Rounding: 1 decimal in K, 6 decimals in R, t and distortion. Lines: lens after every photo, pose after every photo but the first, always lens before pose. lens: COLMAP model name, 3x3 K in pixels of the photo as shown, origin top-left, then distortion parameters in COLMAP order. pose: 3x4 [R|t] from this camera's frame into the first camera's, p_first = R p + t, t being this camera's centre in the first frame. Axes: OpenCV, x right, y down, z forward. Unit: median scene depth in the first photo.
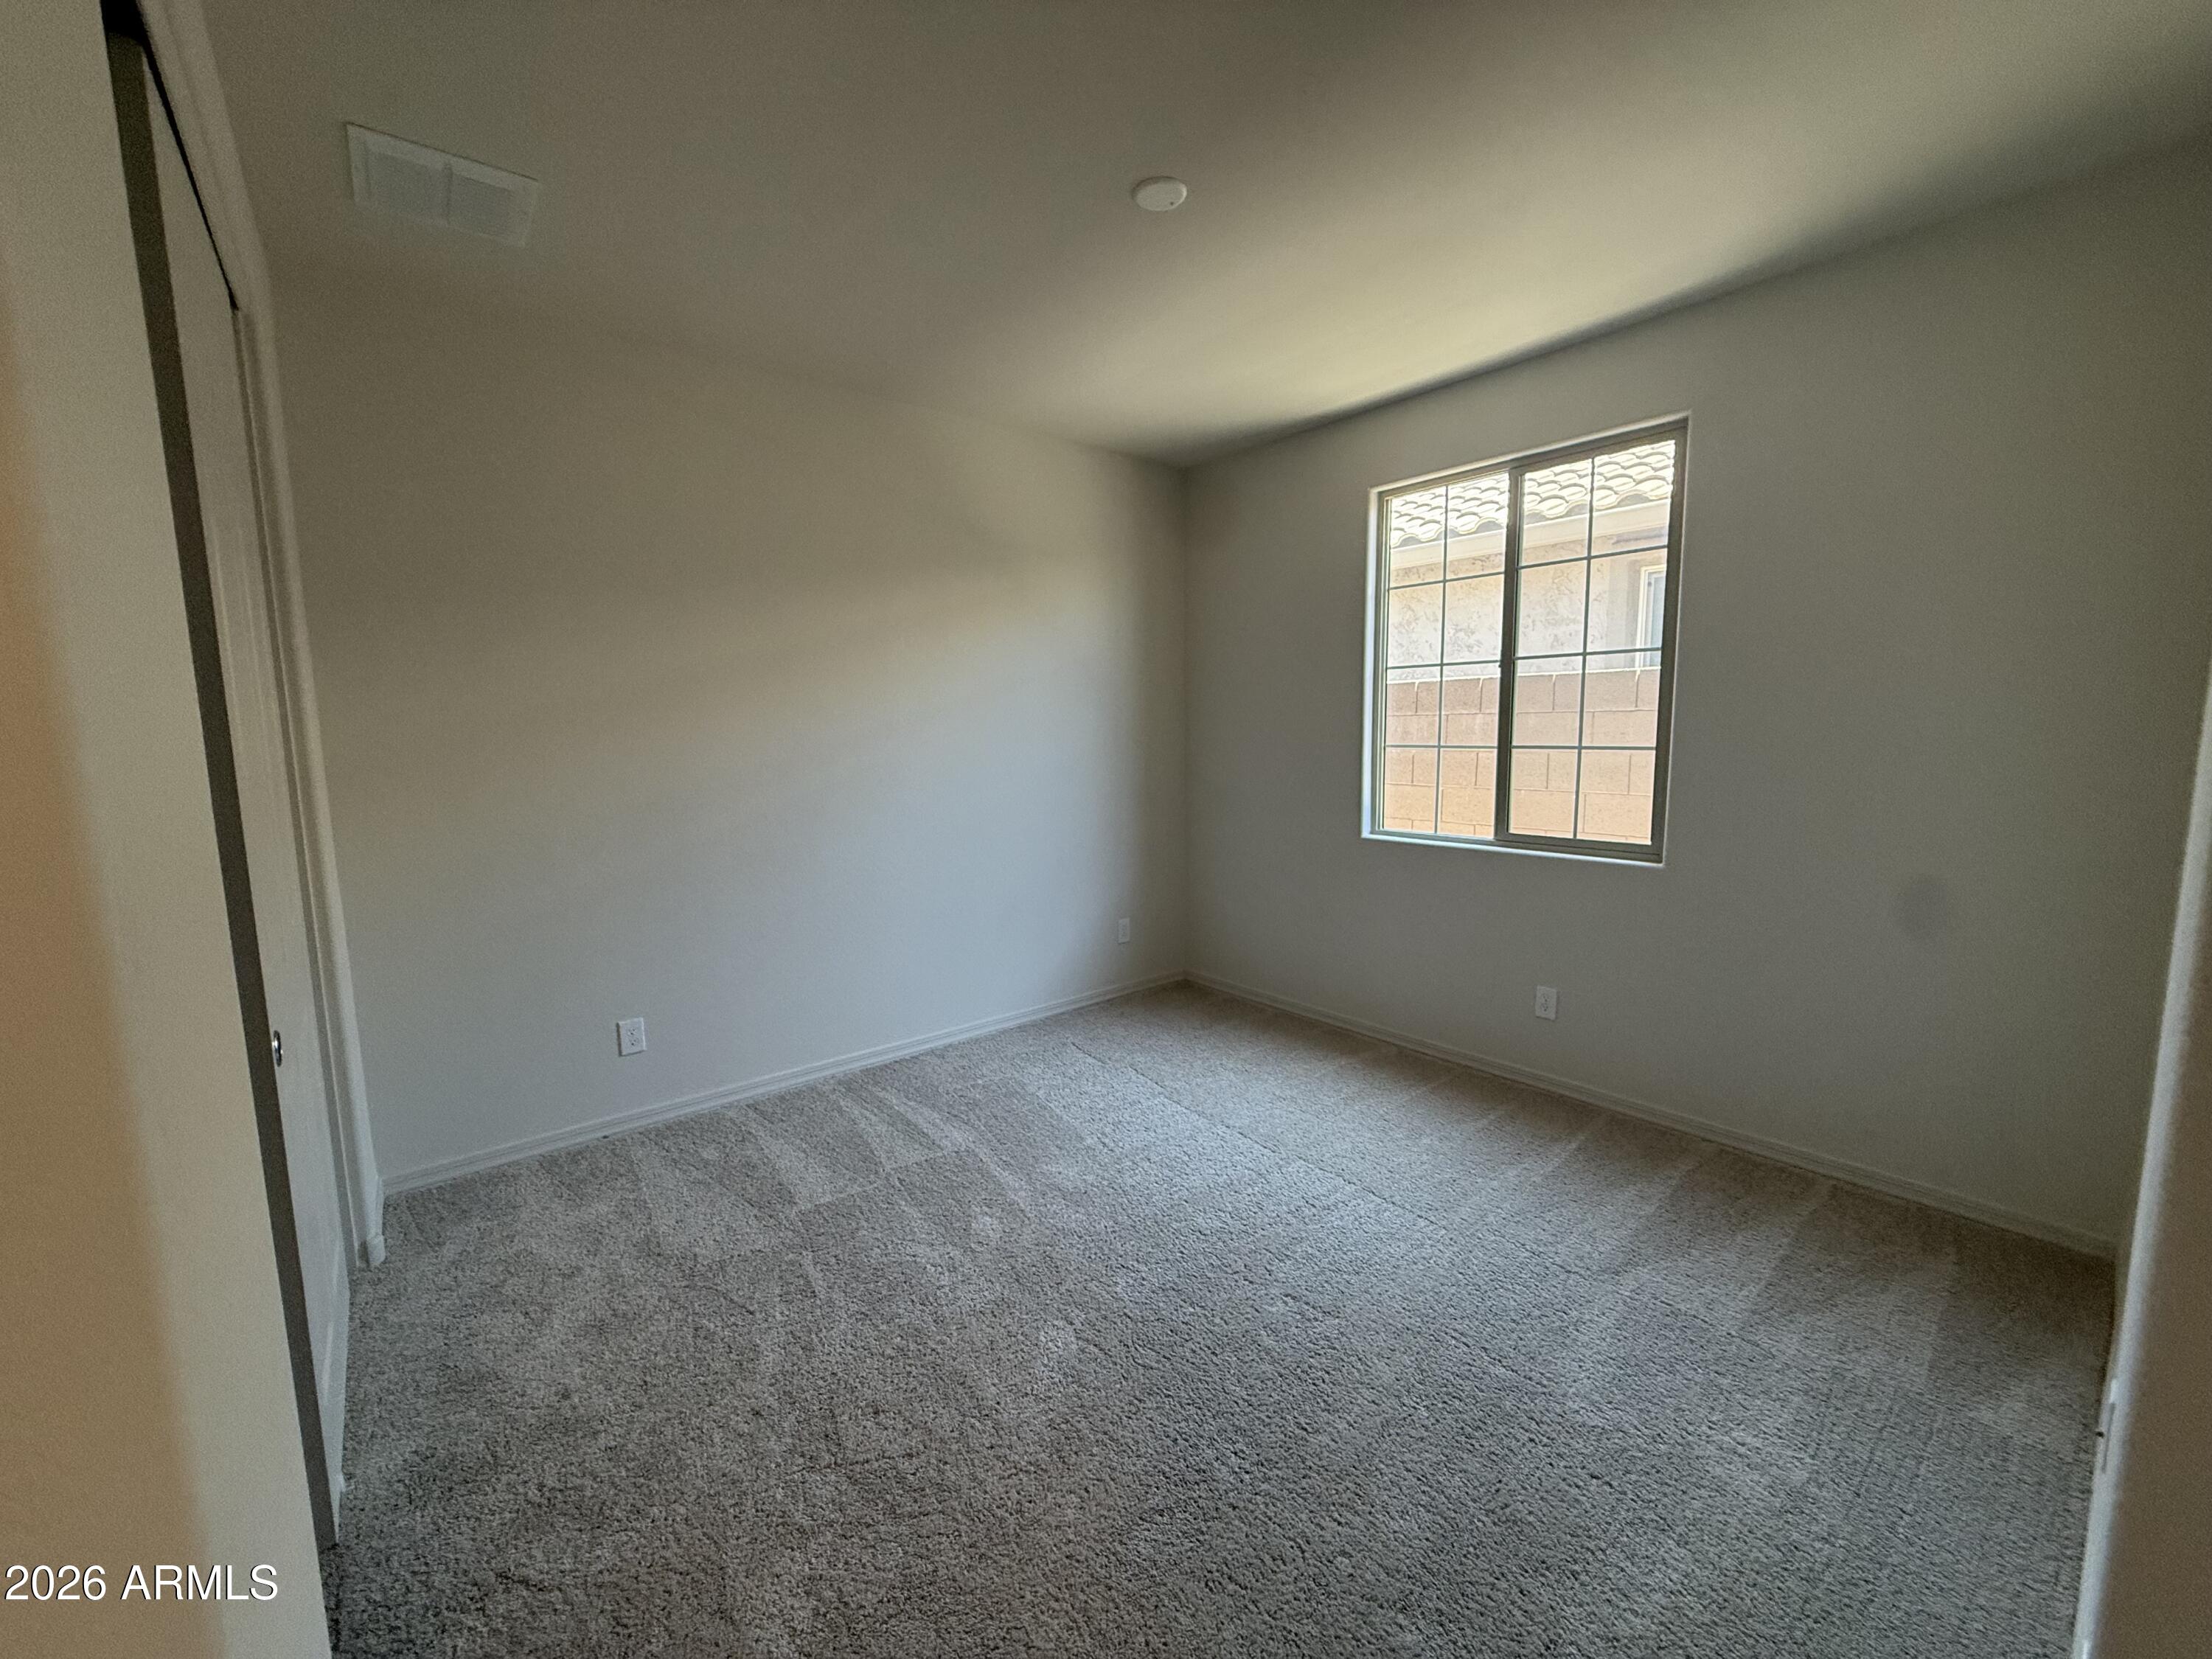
lens RADIAL K [[878.8, 0, 1089.5], [0, 878.8, 831.2], [0, 0, 1]] dist [0.000114, 0.000523]
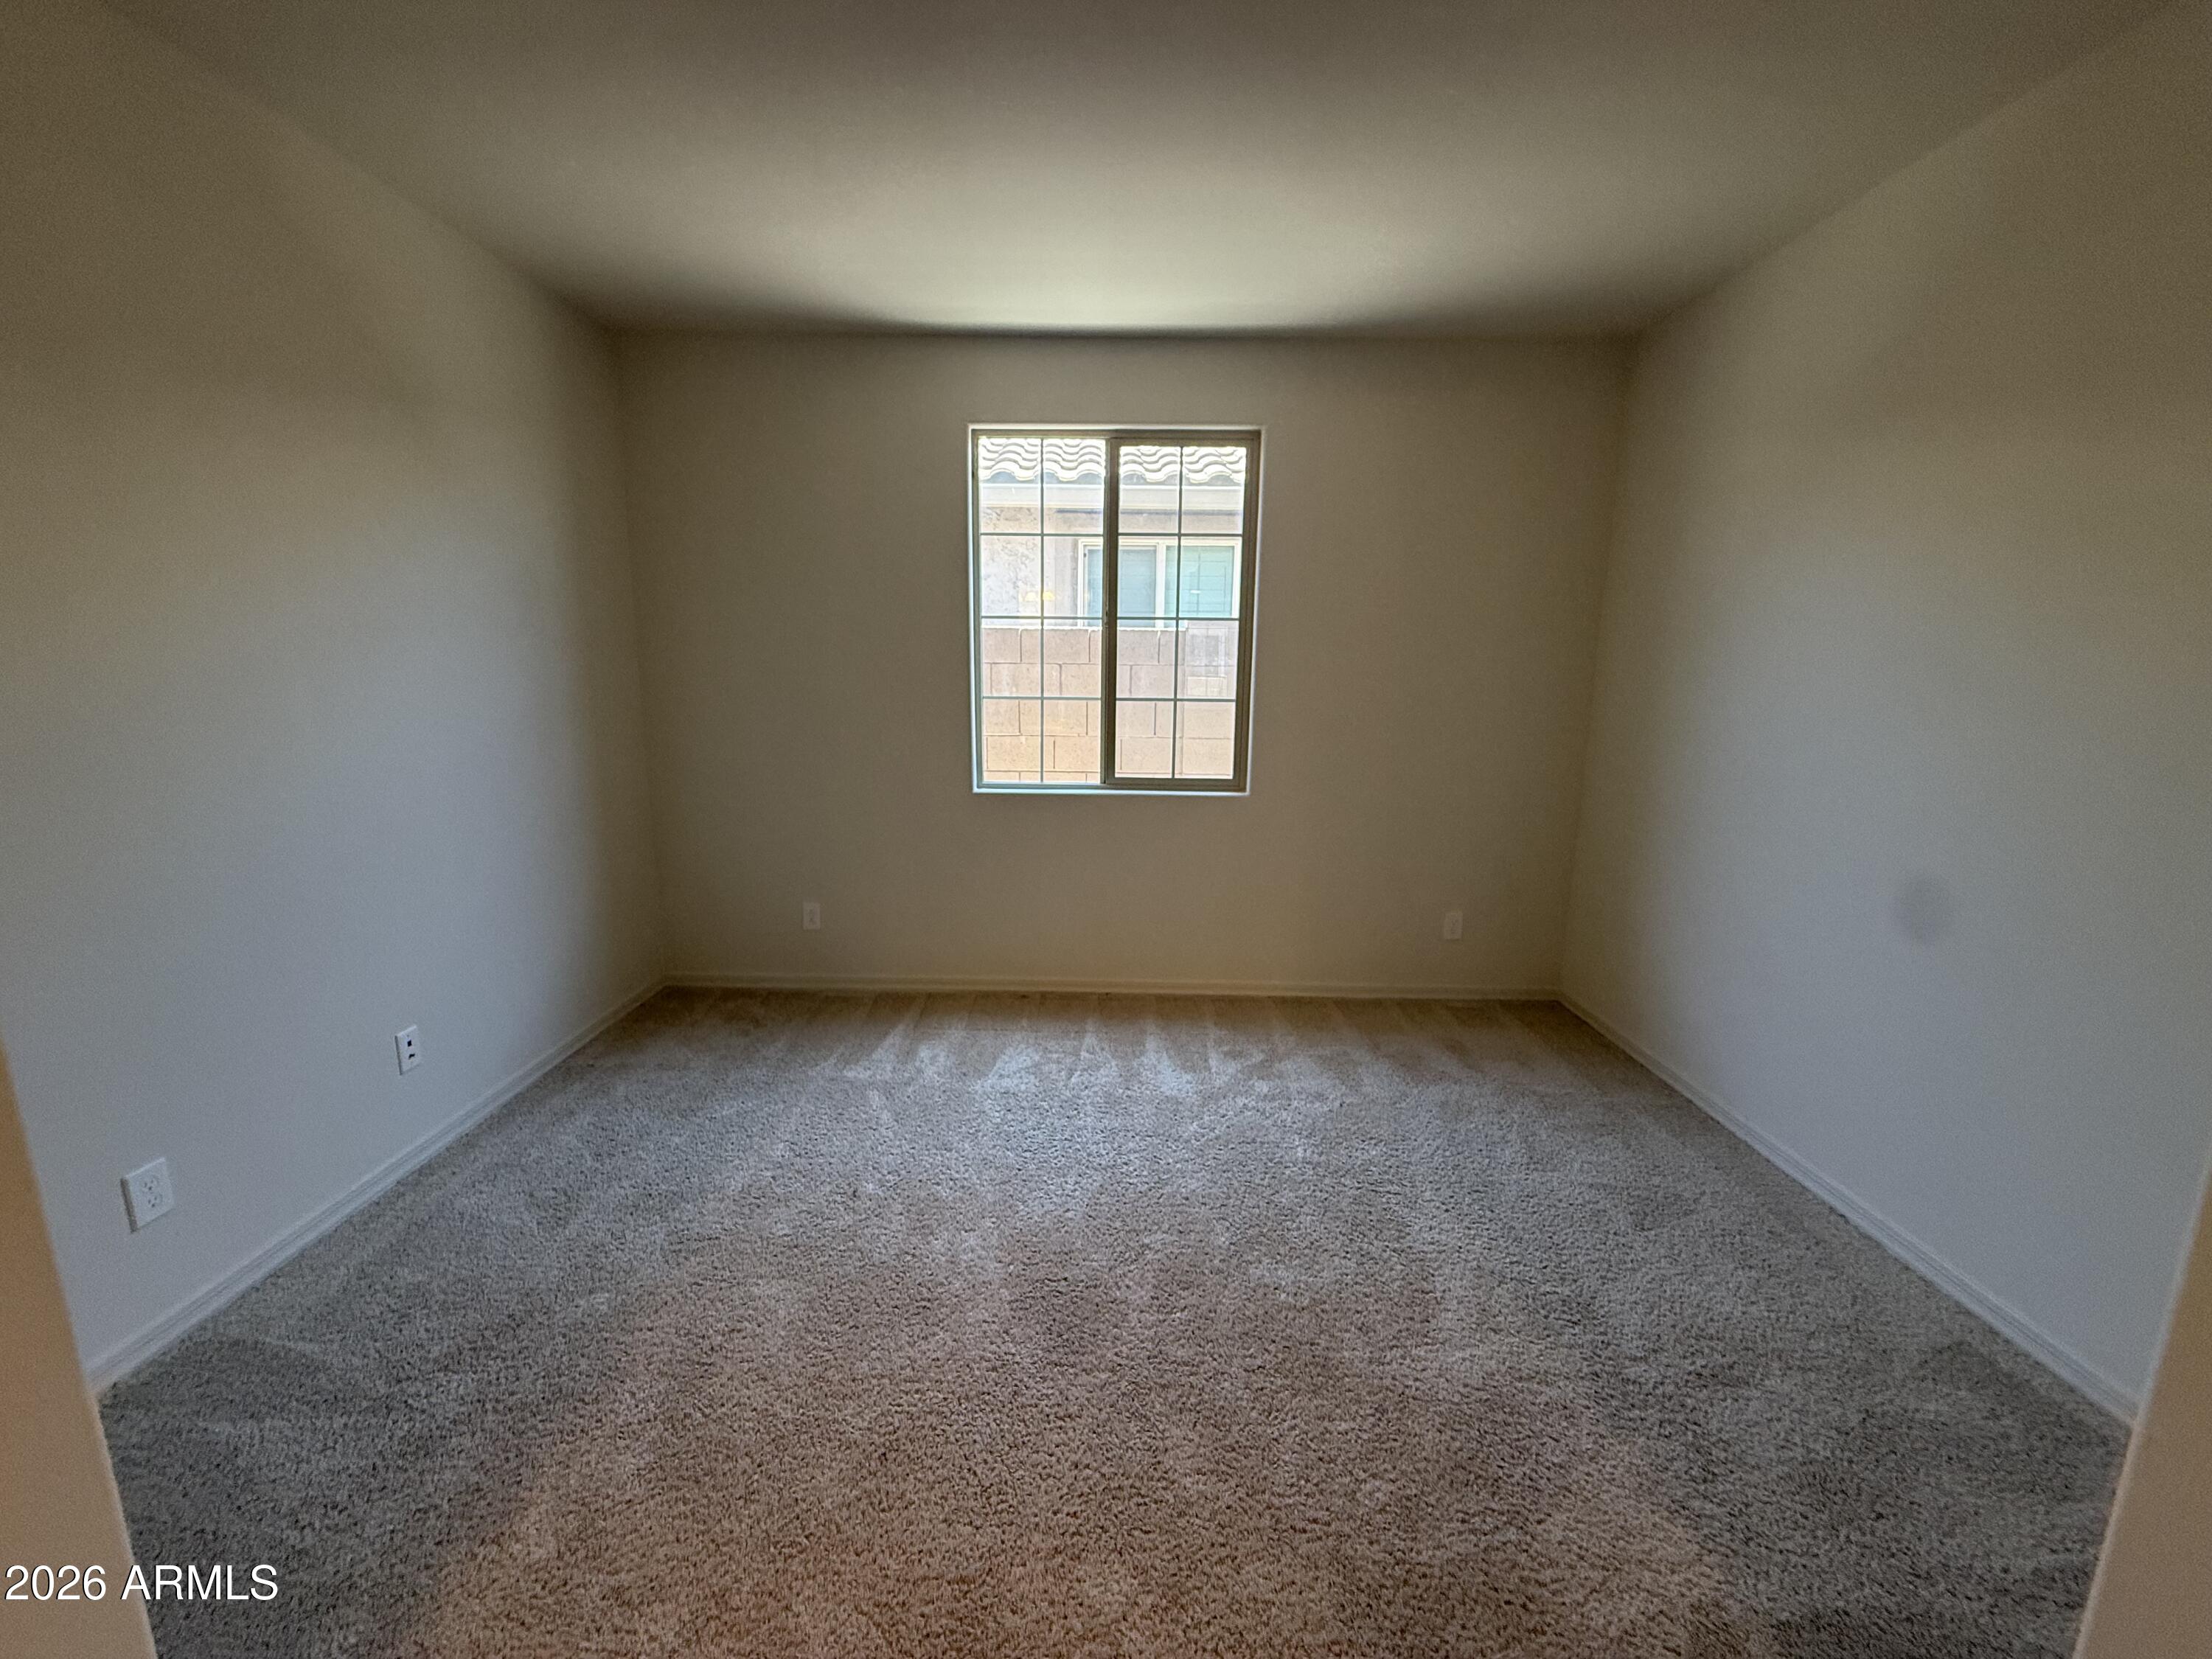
lens RADIAL K [[878.8, 0, 1098.2], [0, 878.8, 829.3], [0, 0, 1]] dist [0.000114, 0.000523]
pose [[0.645092, -0.112569, 0.755767, -0.380432], [0.069120, 0.993630, 0.089000, -0.032464], [-0.760972, -0.005175, 0.648764, 0.302640]]
